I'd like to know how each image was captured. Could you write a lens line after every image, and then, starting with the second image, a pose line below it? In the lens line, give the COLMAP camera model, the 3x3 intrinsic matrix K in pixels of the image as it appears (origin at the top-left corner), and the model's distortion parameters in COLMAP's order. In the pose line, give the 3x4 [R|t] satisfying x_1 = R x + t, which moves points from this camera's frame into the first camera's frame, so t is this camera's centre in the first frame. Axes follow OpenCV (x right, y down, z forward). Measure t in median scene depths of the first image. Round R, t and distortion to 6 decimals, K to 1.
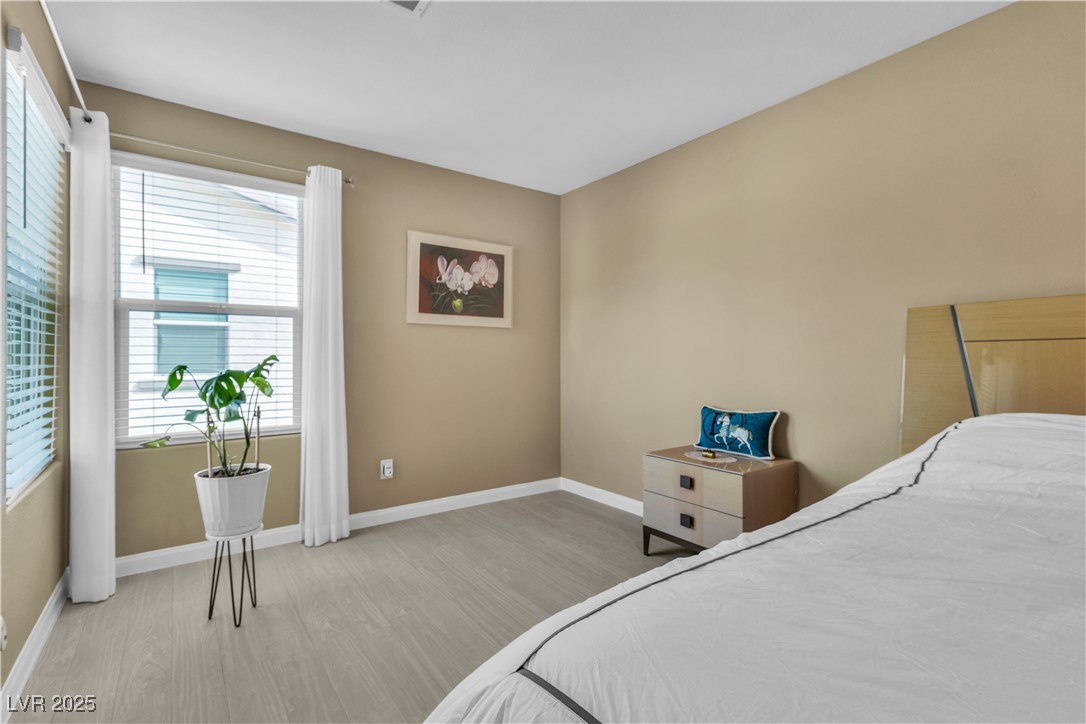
lens RADIAL K [[504.1, 0, 550.4], [0, 504.1, 358.3], [0, 0, 1]] dist [-0.001549, 0.001585]
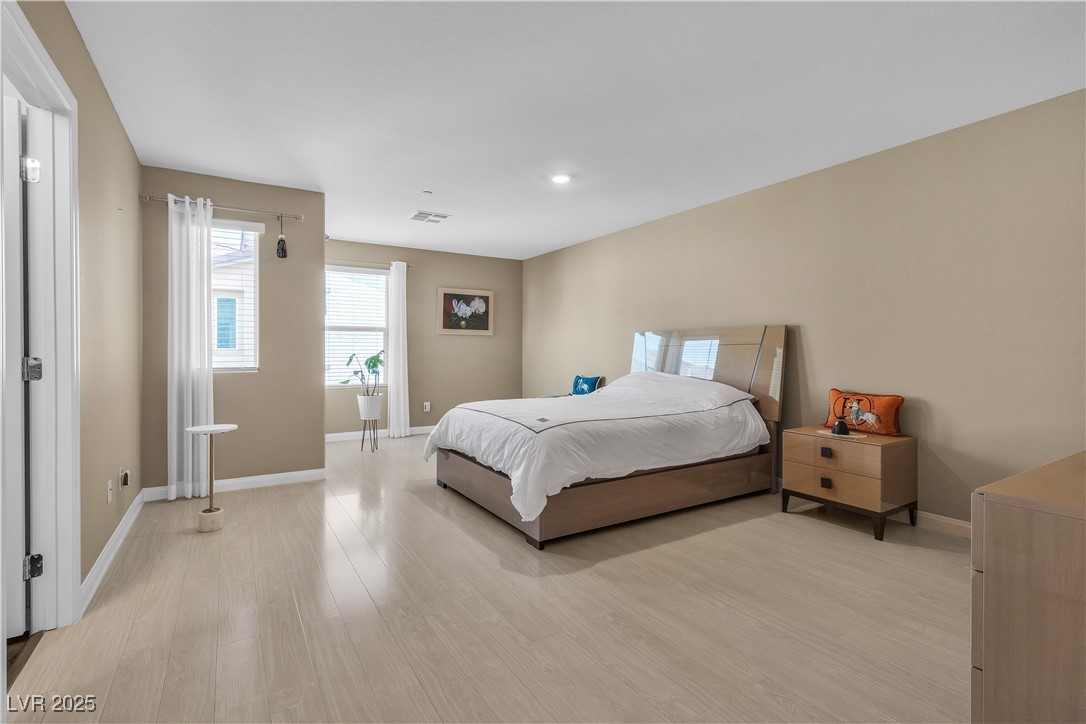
lens RADIAL K [[504.1, 0, 546.0], [0, 504.1, 359.1], [0, 0, 1]] dist [-0.001549, 0.001585]
pose [[0.996932, 0.003698, -0.078180, 0.288026], [-0.002707, 0.999915, 0.012772, 0.002491], [0.078221, -0.012521, 0.996857, -0.912375]]
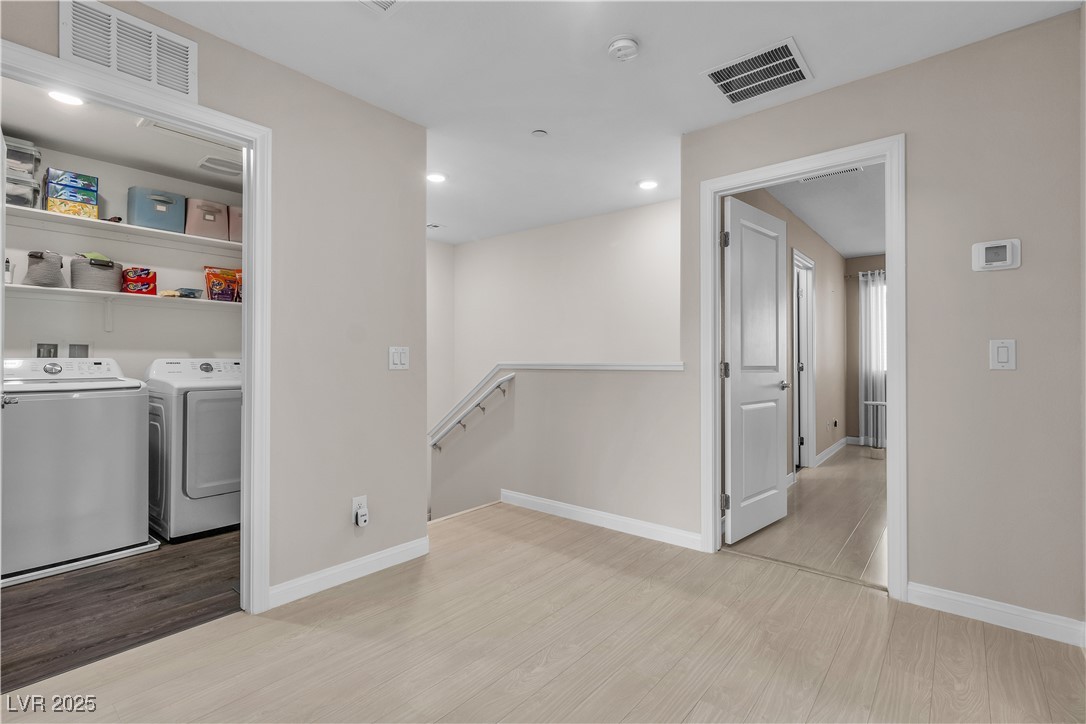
lens RADIAL K [[504.1, 0, 534.9], [0, 504.1, 360.0], [0, 0, 1]] dist [-0.001549, 0.001585]
pose [[0.224665, -0.007376, -0.974408, 0.953191], [0.003201, 0.999972, -0.006832, 0.009006], [0.974431, -0.001584, 0.224682, -1.500329]]
